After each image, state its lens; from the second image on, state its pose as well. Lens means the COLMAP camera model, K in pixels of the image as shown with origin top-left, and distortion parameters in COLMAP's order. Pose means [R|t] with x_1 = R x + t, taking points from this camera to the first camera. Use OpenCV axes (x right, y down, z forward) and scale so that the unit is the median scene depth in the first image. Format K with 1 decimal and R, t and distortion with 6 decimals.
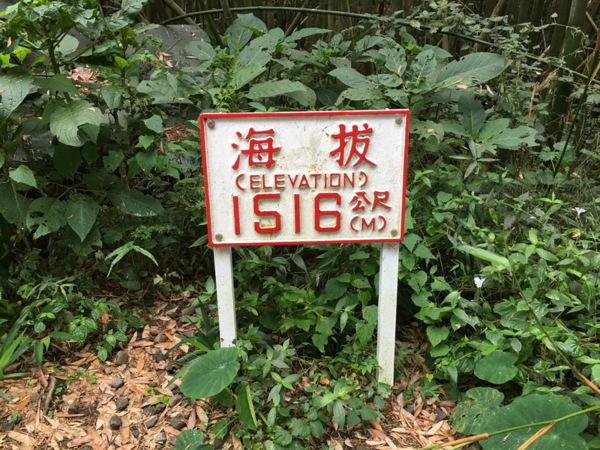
lens RADIAL K [[510.1, 0, 300.0], [0, 510.1, 225.0], [0, 0, 1]] dist [0.024578, -0.002448]
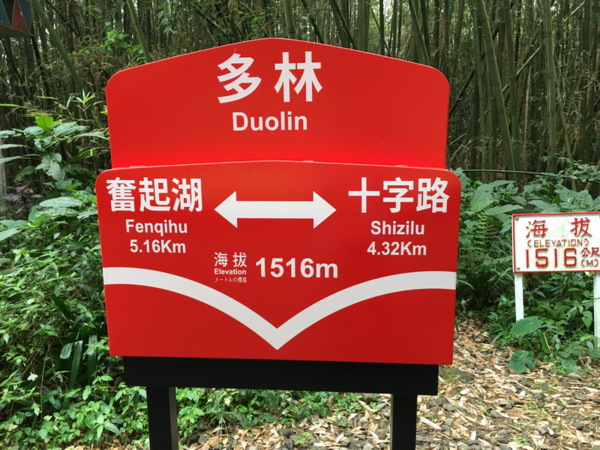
lens RADIAL K [[510.1, 0, 300.0], [0, 510.1, 225.0], [0, 0, 1]] dist [0.024578, -0.002448]
pose [[0.993219, -0.011437, -0.115694, -0.867000], [-0.021638, 0.959574, -0.280625, 0.502416], [0.114226, 0.281226, 0.952819, -1.324680]]
